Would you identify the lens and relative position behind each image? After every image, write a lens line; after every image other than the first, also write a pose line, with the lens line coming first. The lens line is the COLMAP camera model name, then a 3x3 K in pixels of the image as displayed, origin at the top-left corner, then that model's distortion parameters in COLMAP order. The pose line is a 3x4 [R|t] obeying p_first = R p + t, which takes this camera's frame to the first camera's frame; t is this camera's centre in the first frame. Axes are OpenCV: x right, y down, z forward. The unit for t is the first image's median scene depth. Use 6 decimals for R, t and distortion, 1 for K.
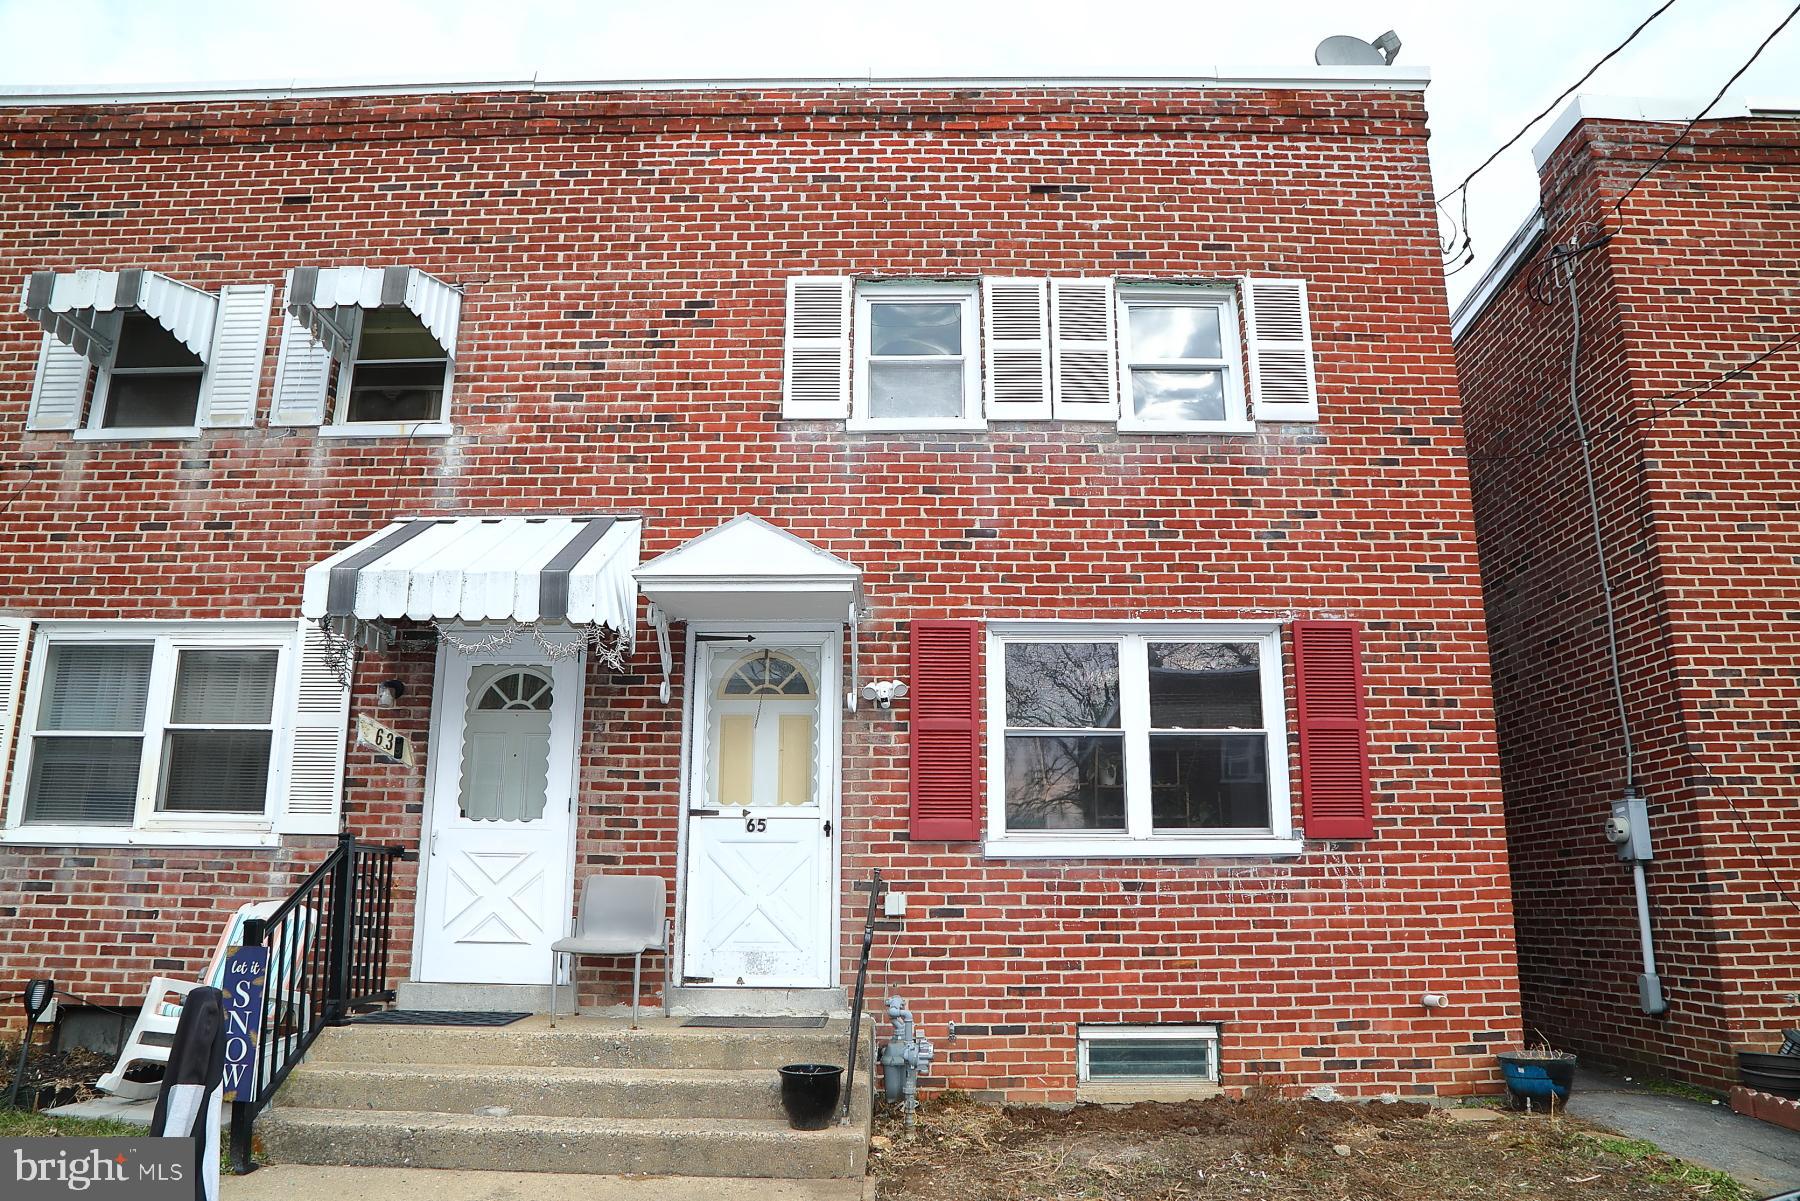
lens RADIAL K [[1234.0, 0, 902.0], [0, 1234.0, 610.3], [0, 0, 1]] dist [-0.113837, 0.065677]
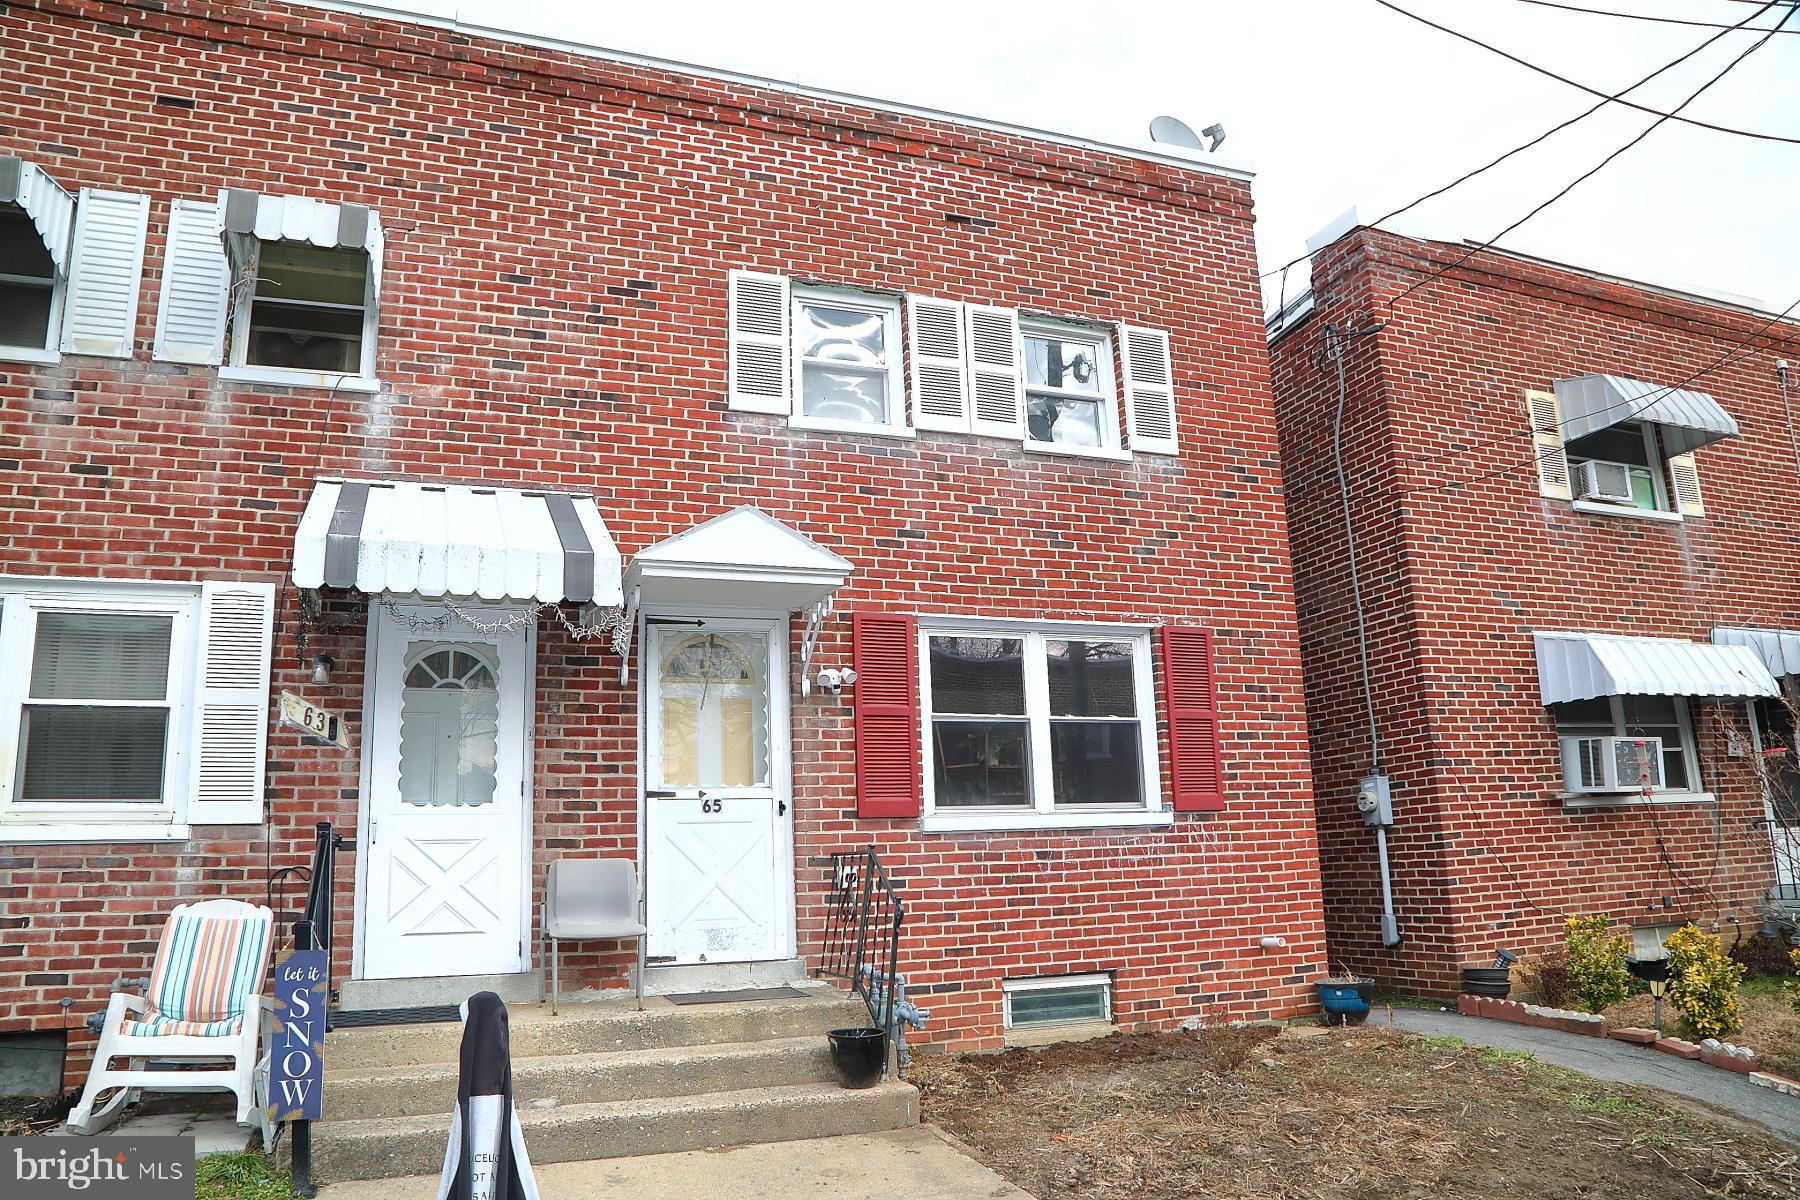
lens RADIAL K [[1234.0, 0, 902.0], [0, 1234.0, 609.8], [0, 0, 1]] dist [-0.113837, 0.065677]
pose [[0.932592, 0.041040, 0.358592, -0.325035], [-0.047597, 0.998822, 0.009474, -0.005722], [-0.357781, -0.025904, 0.933446, -0.009517]]
